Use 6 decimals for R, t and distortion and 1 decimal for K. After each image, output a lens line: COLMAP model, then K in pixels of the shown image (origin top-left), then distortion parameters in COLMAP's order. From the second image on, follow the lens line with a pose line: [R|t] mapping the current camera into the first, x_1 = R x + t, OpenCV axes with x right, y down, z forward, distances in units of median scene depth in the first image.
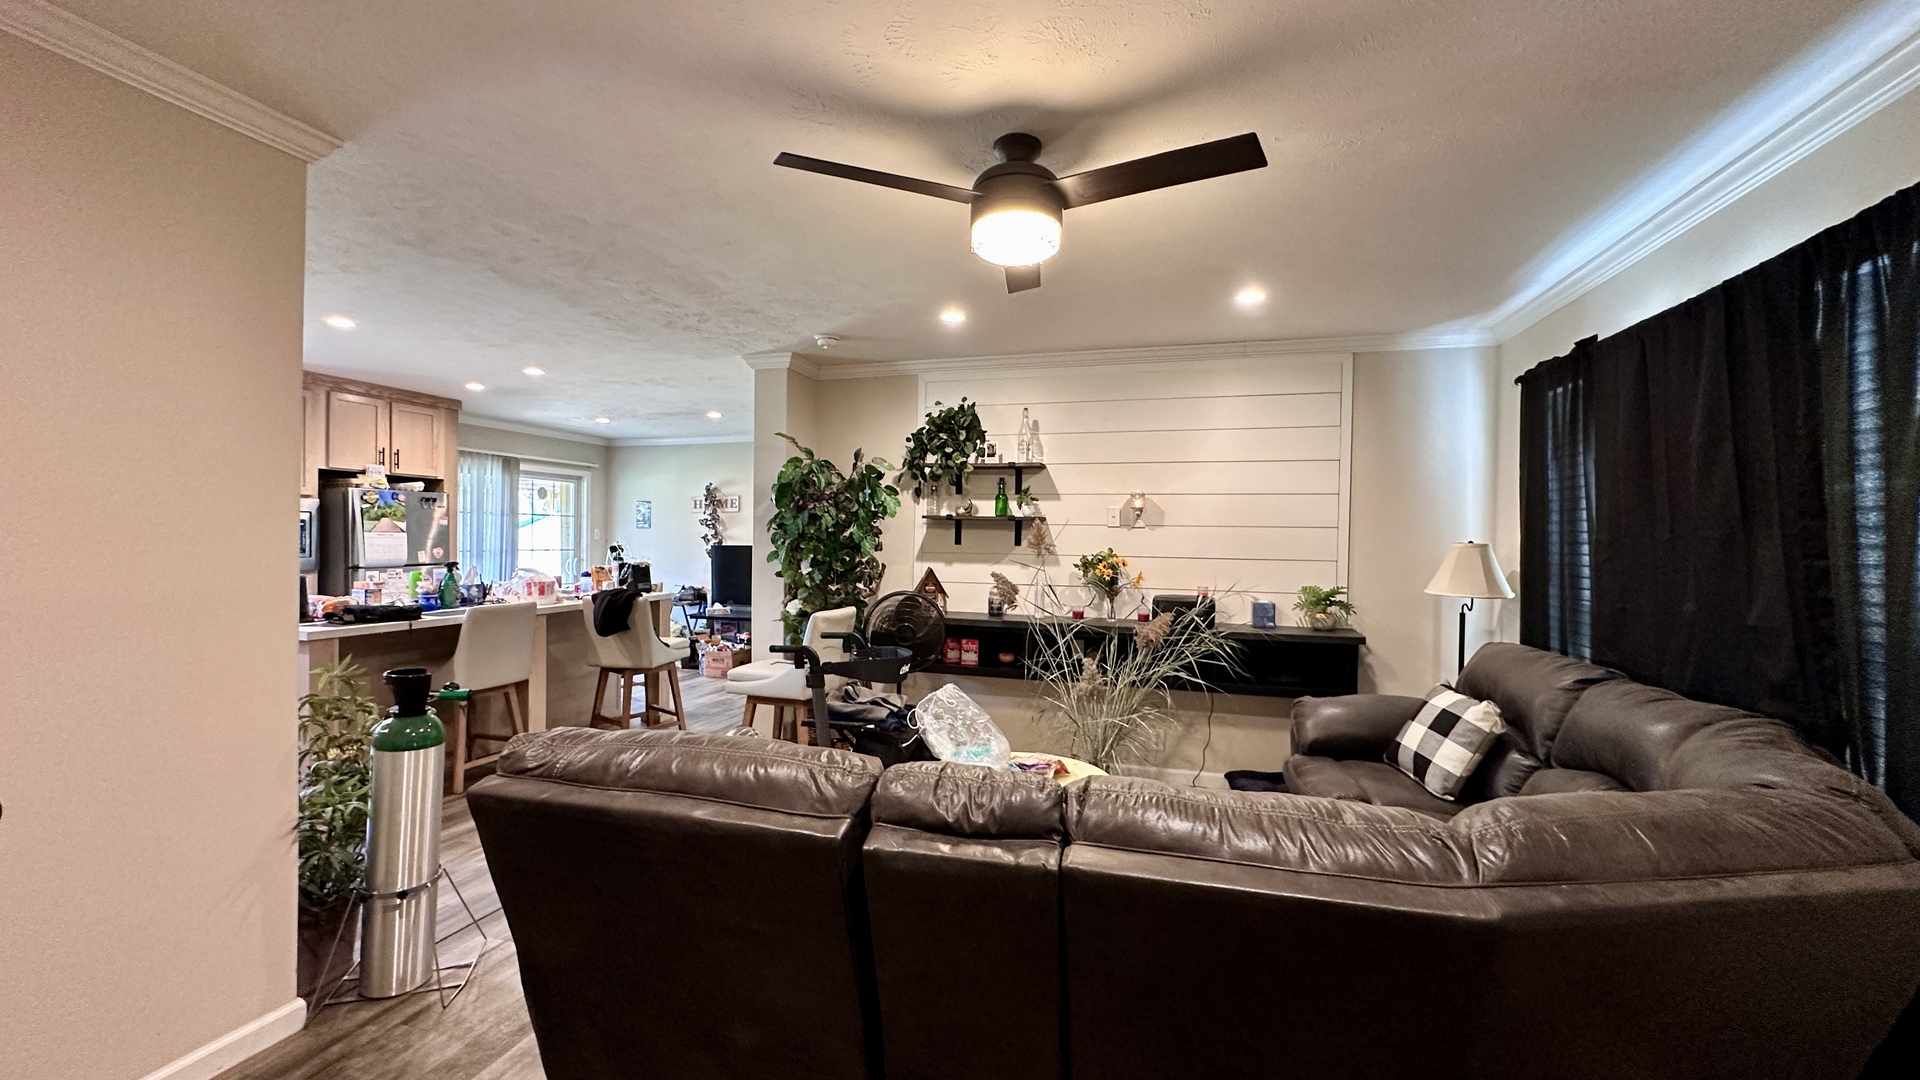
lens RADIAL K [[763.6, 0, 960.0], [0, 763.6, 540.0], [0, 0, 1]] dist [-0.000152, -0.000079]
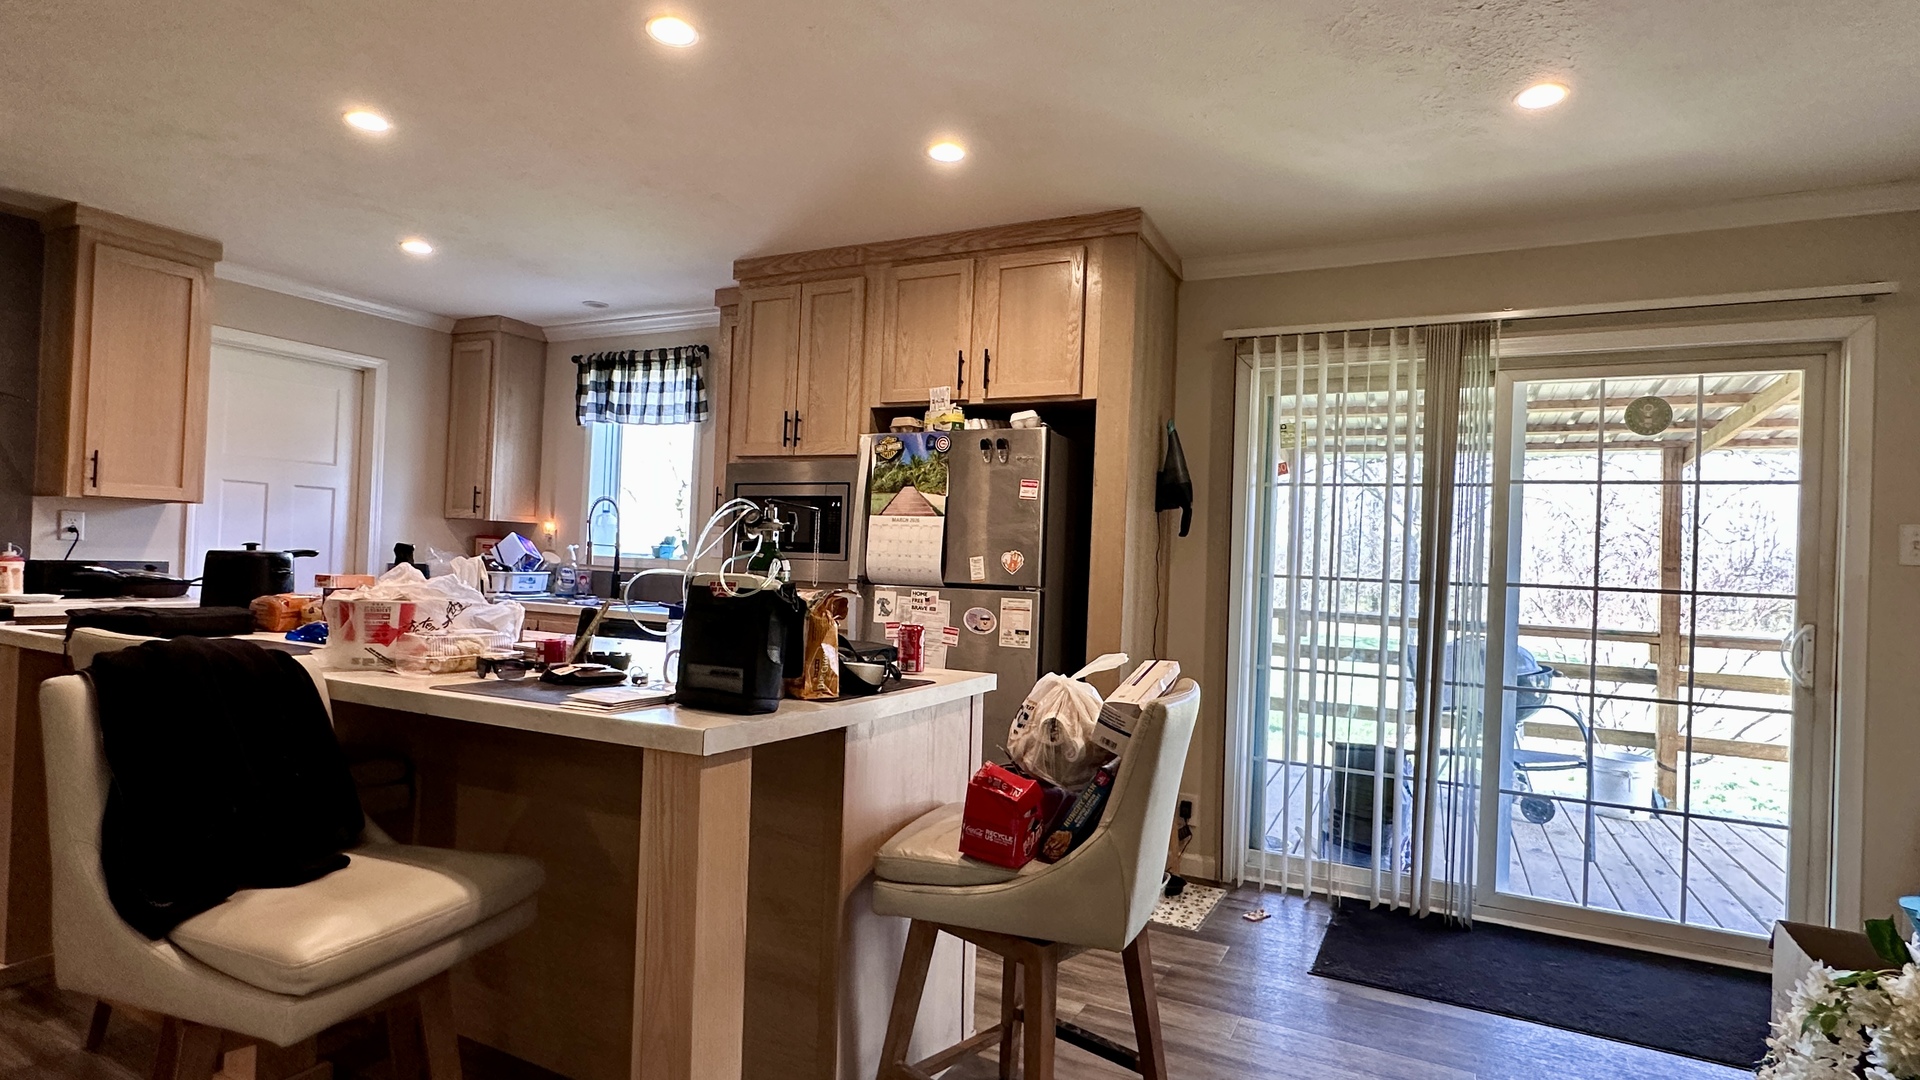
lens RADIAL K [[958.5, 0, 960.0], [0, 958.5, 540.0], [0, 0, 1]] dist [-0.000088, 0.000010]
pose [[-0.174233, -0.036998, -0.984009, -0.136565], [-0.041563, 0.998680, -0.030190, 0.022979], [0.983827, 0.035639, -0.175541, 1.119602]]
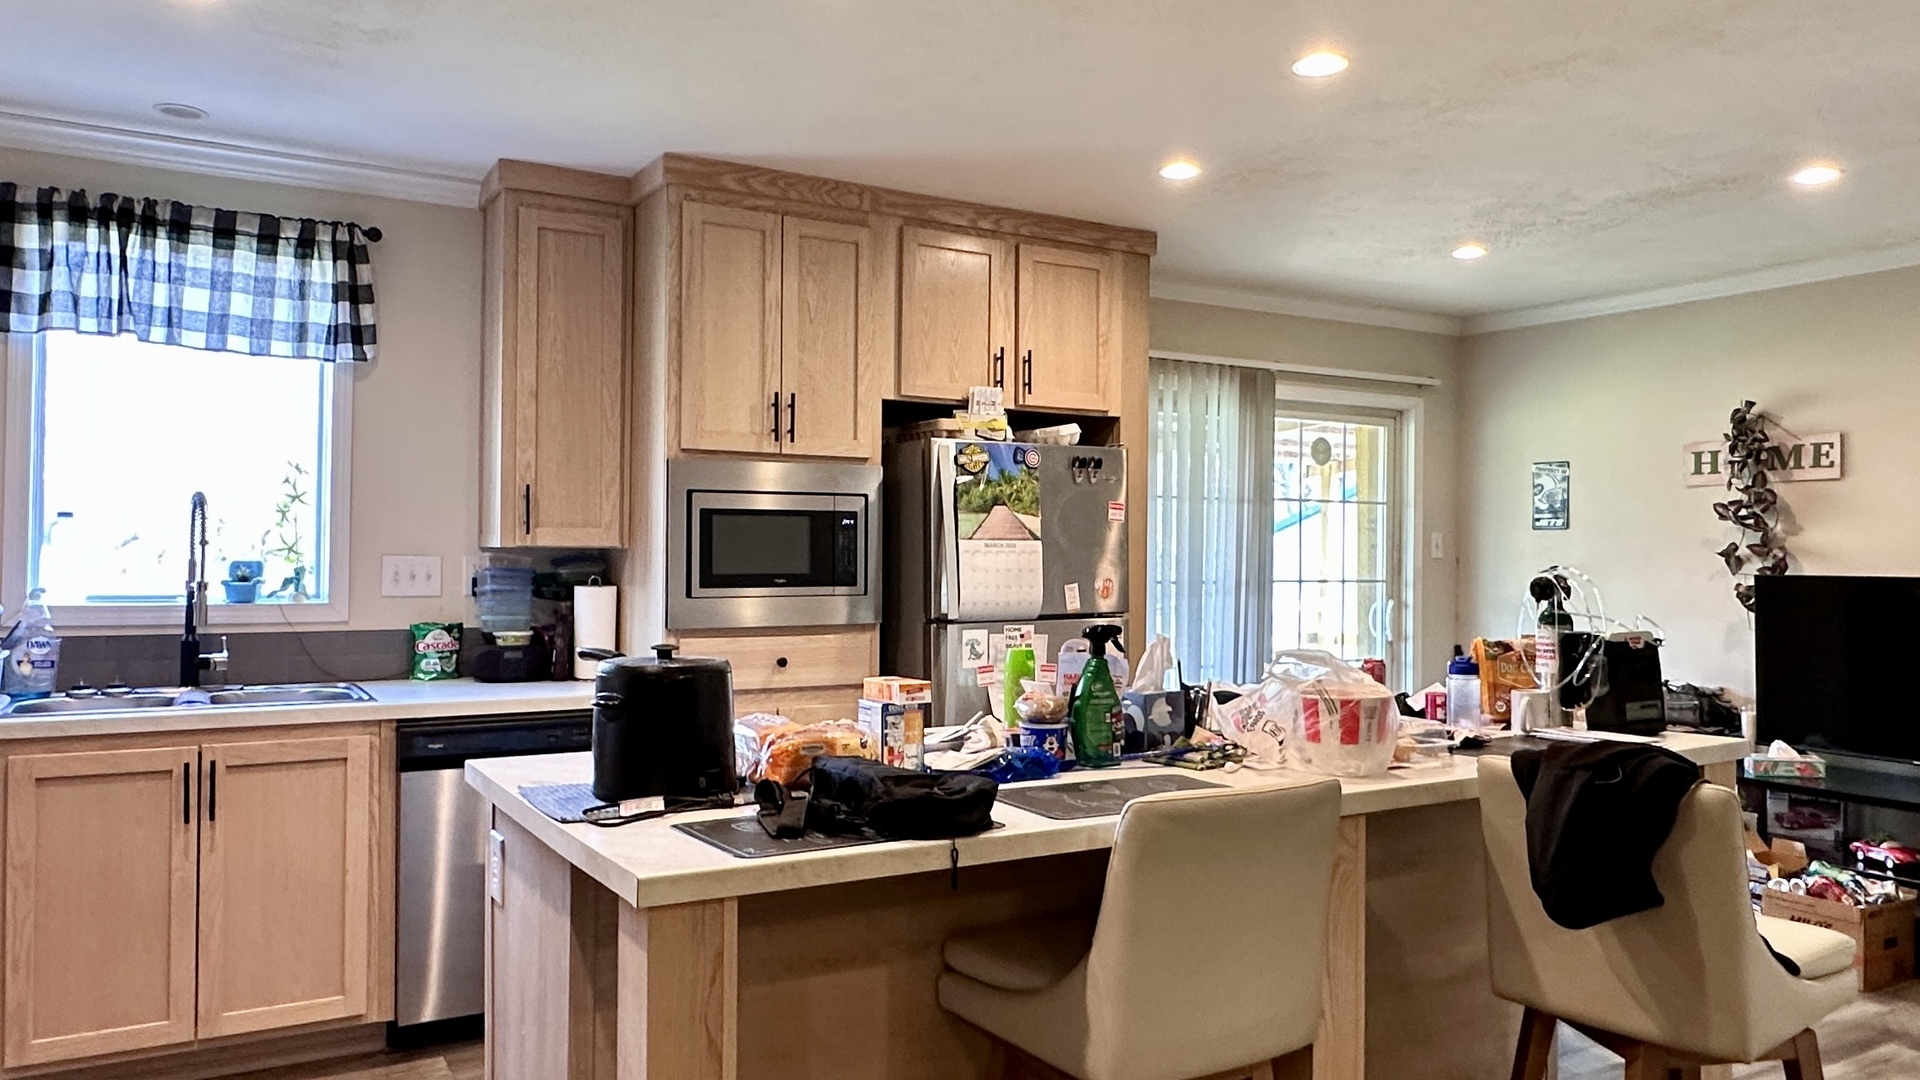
lens RADIAL K [[1341.4, 0, 960.0], [0, 1341.4, 540.0], [0, 0, 1]] dist [-0.005831, -0.002071]
pose [[0.732495, -0.005033, -0.680754, -0.249541], [-0.004122, 0.999922, -0.011829, -0.000998], [0.680760, 0.011471, 0.732416, 0.421593]]
